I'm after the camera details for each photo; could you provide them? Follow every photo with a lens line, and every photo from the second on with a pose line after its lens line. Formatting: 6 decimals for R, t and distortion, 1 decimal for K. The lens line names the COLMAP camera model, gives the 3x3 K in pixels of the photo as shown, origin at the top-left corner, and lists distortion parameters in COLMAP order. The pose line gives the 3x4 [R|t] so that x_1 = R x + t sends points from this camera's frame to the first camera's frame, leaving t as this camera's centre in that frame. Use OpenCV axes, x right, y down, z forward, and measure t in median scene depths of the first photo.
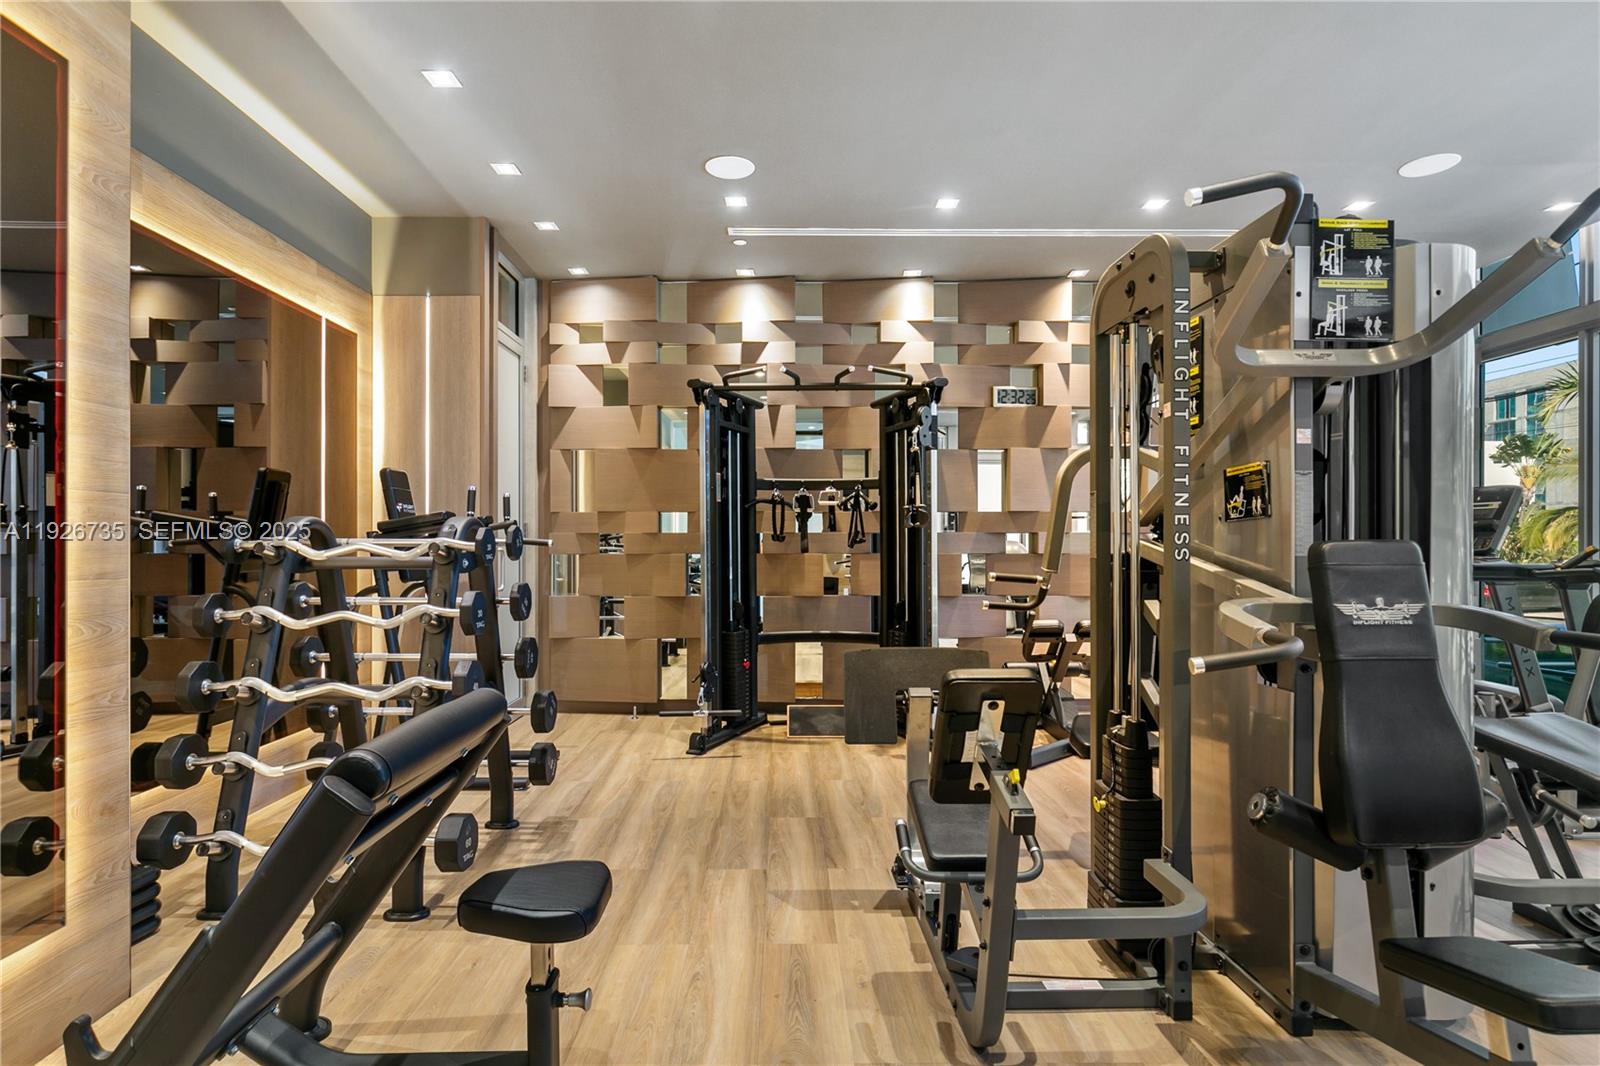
lens RADIAL K [[868.7, 0, 795.3], [0, 868.7, 542.5], [0, 0, 1]] dist [0.008384, -0.000427]
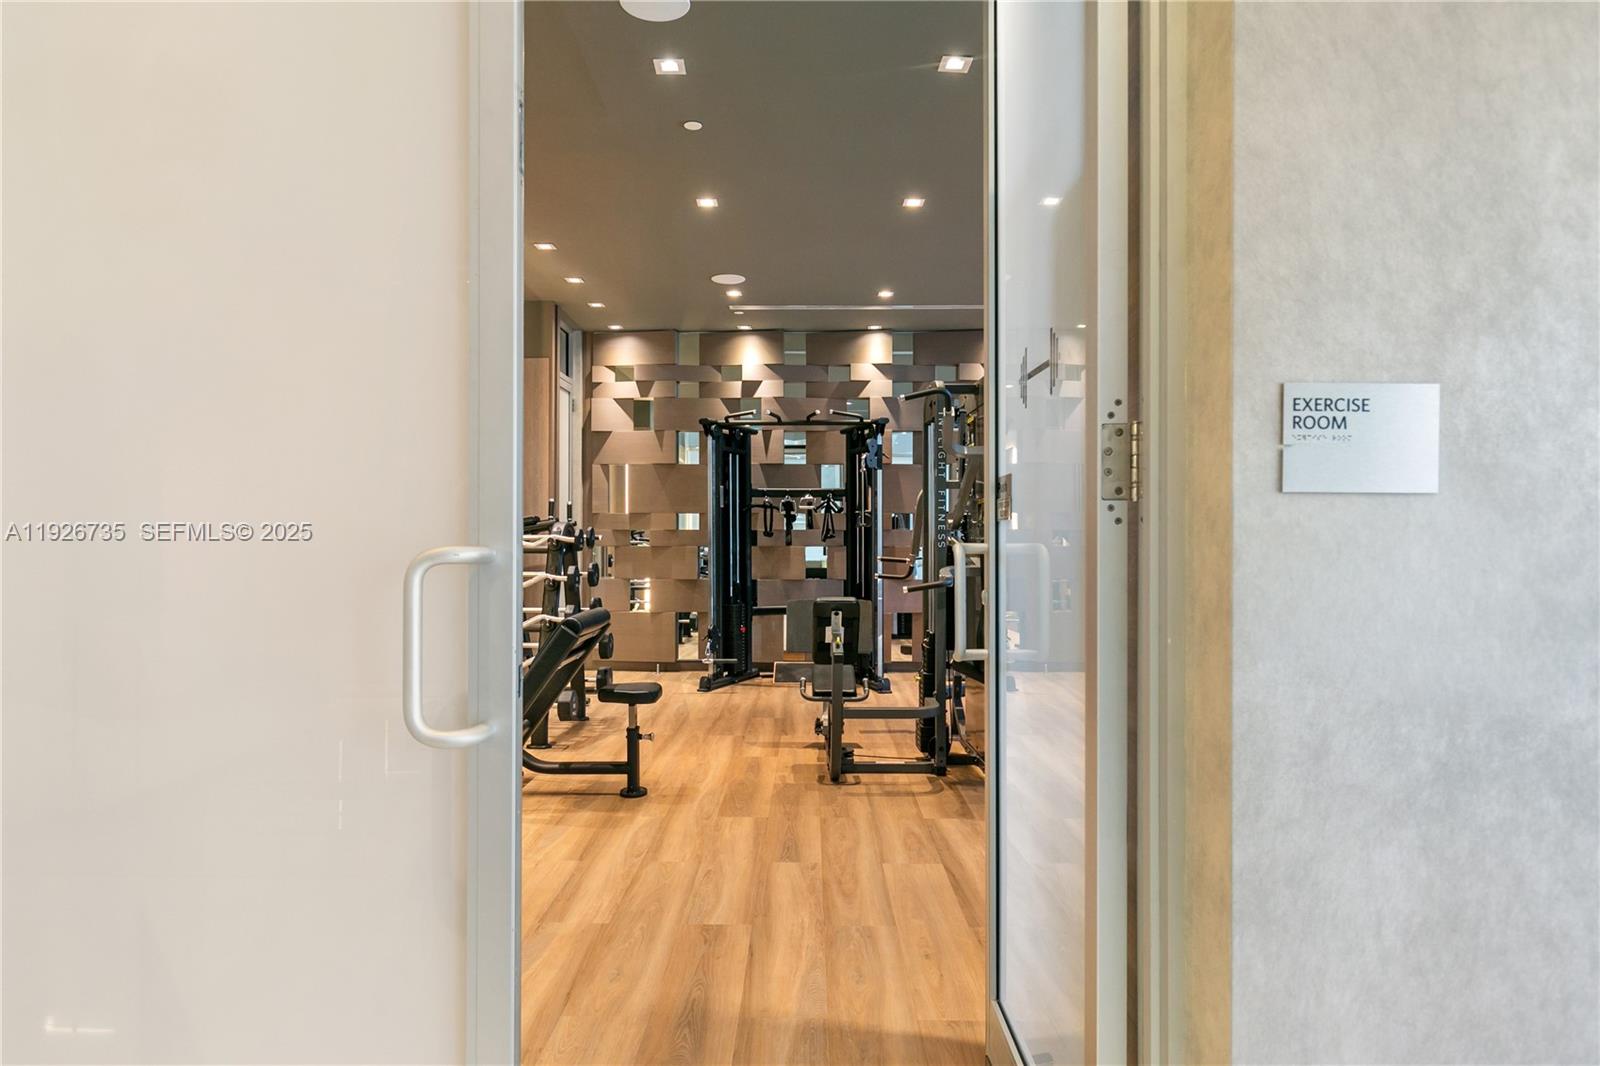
lens RADIAL K [[1009.2, 0, 803.4], [0, 1009.2, 530.5], [0, 0, 1]] dist [-0.010471, -0.000182]
pose [[0.999719, 0.002318, -0.023583, 0.067574], [-0.002476, 0.999975, -0.006645, -0.000823], [0.023567, 0.006701, 0.999700, -0.504013]]
